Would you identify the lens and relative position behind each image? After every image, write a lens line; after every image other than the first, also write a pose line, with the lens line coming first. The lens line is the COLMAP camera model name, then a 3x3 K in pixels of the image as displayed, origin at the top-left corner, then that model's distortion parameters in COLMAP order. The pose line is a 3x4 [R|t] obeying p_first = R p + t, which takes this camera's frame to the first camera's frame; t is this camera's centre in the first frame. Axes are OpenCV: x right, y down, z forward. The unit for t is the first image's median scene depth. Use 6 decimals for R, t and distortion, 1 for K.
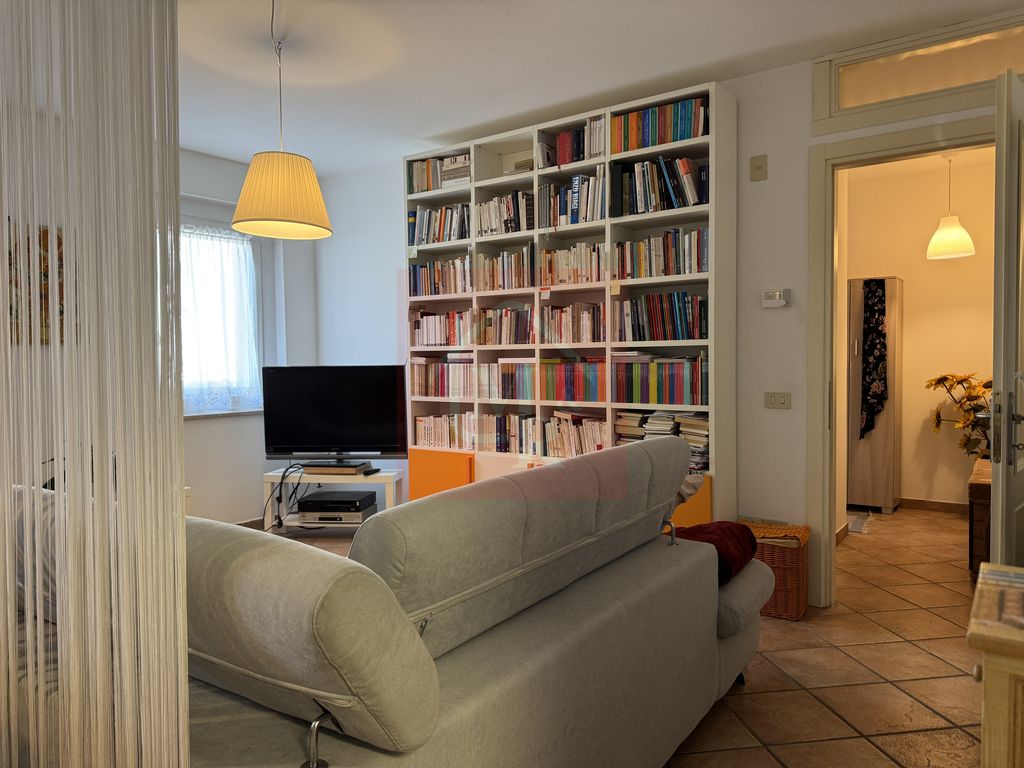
lens RADIAL K [[719.3, 0, 512.0], [0, 719.3, 384.0], [0, 0, 1]] dist [0.083469, -0.112885]
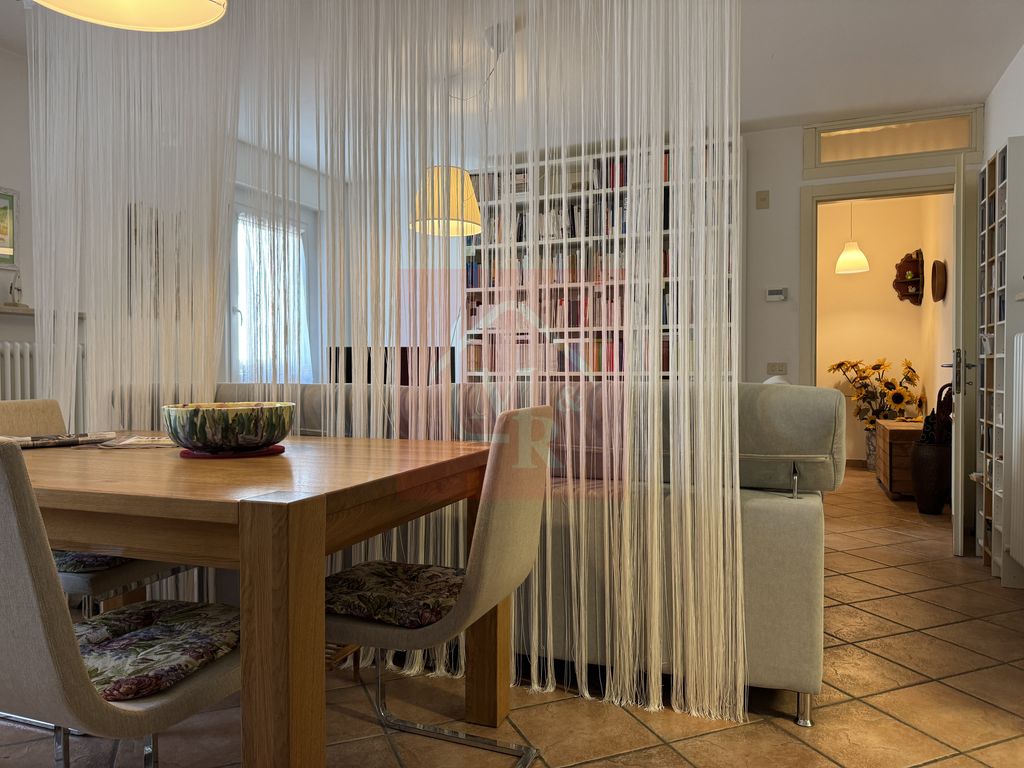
lens RADIAL K [[711.6, 0, 513.9], [0, 711.6, 382.4], [0, 0, 1]] dist [0.102686, -0.134146]
pose [[0.970104, 0.002908, 0.242671, -0.389875], [0.002744, 0.999733, -0.022947, 0.068260], [-0.242673, 0.022927, 0.969837, -0.174680]]
